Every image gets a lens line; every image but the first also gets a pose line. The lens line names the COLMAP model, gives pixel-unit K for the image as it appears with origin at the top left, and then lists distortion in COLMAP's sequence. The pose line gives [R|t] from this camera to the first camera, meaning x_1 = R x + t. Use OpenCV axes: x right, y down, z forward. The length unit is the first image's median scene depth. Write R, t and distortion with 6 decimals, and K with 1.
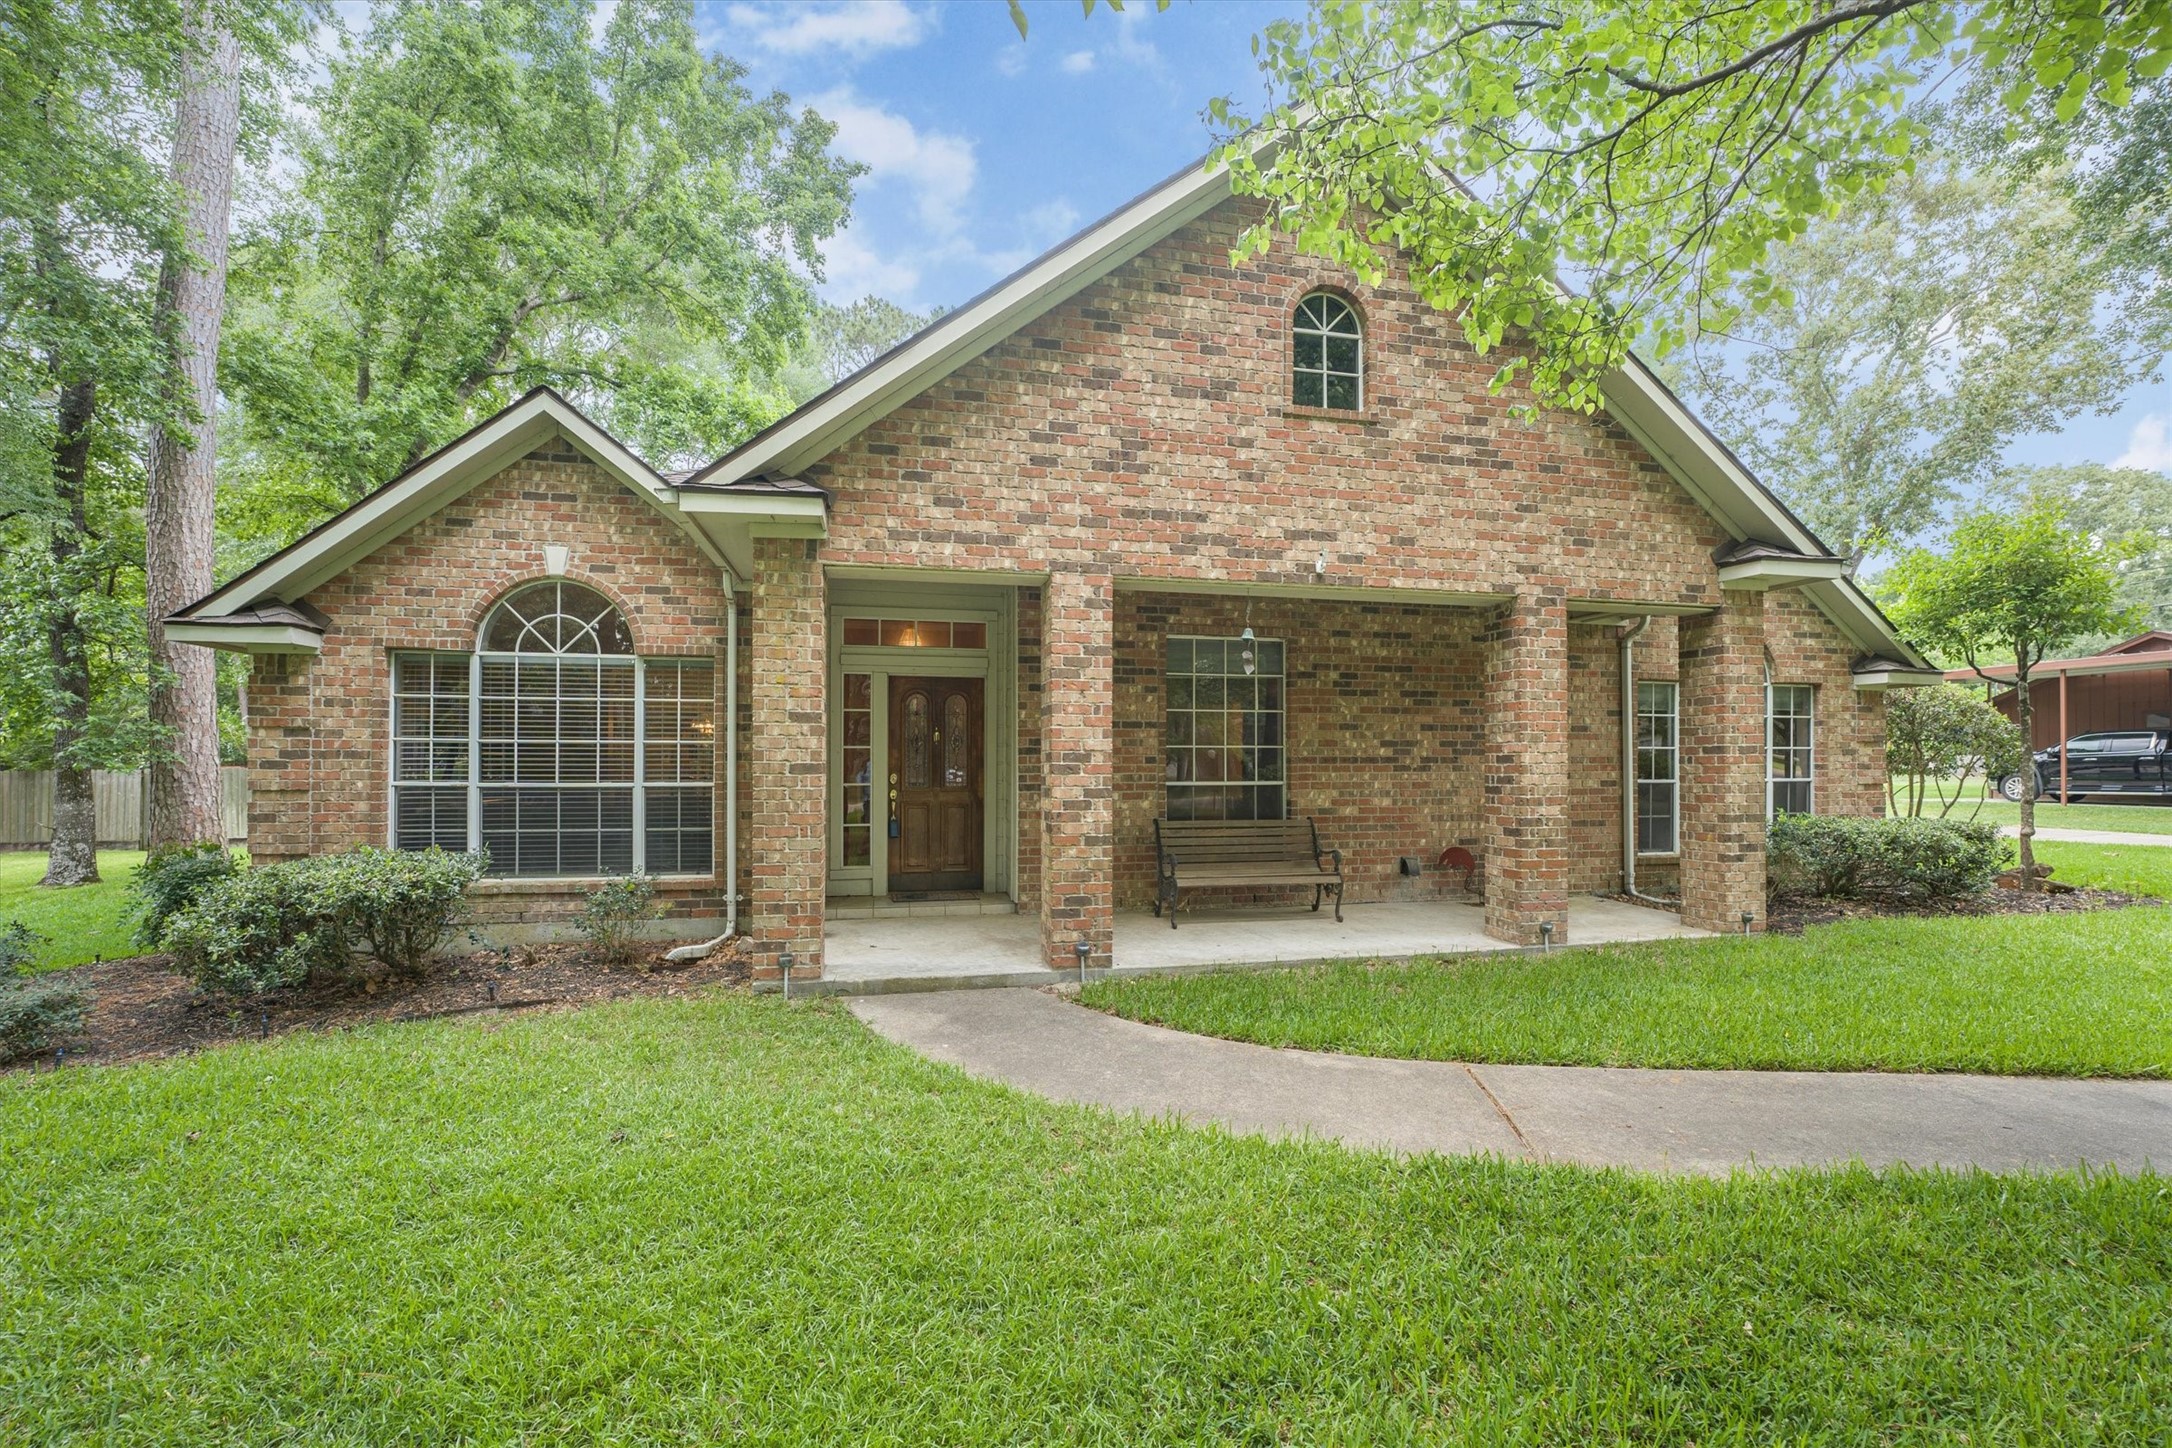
lens RADIAL K [[875.9, 0, 1089.0], [0, 875.9, 754.9], [0, 0, 1]] dist [-0.021663, -0.000027]
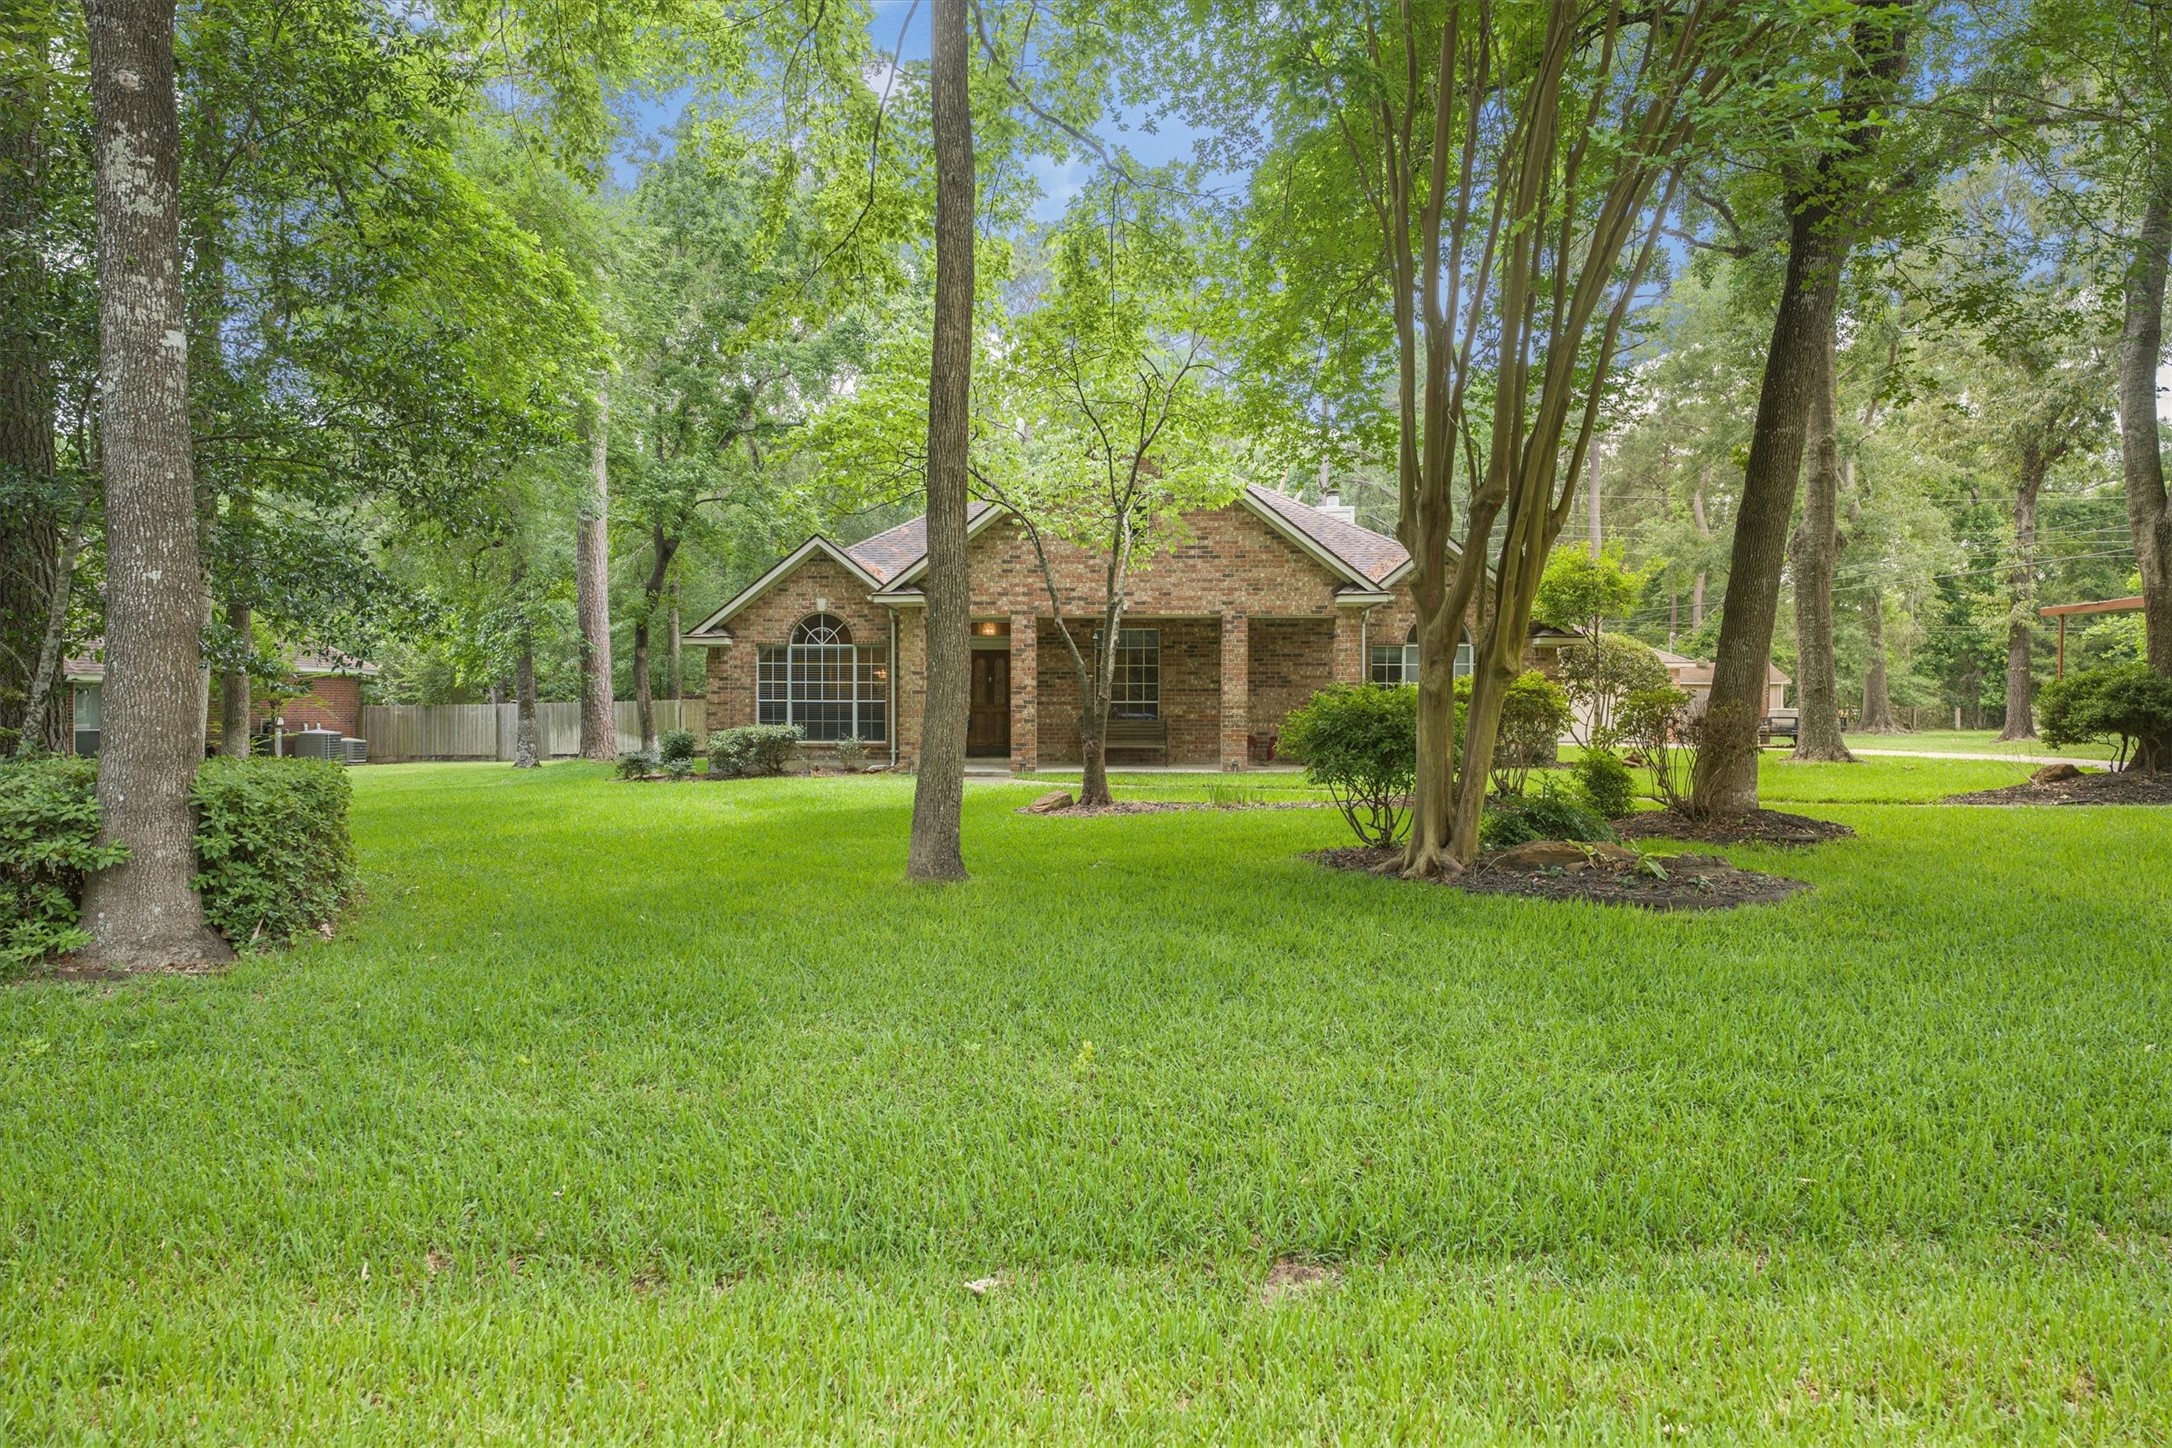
lens RADIAL K [[899.7, 0, 1079.0], [0, 899.7, 714.9], [0, 0, 1]] dist [-0.019547, 0.000349]
pose [[0.980684, 0.002213, -0.195585, 0.566737], [0.002660, 0.999693, 0.024650, 0.014758], [0.195580, -0.024694, 0.980377, -1.305480]]
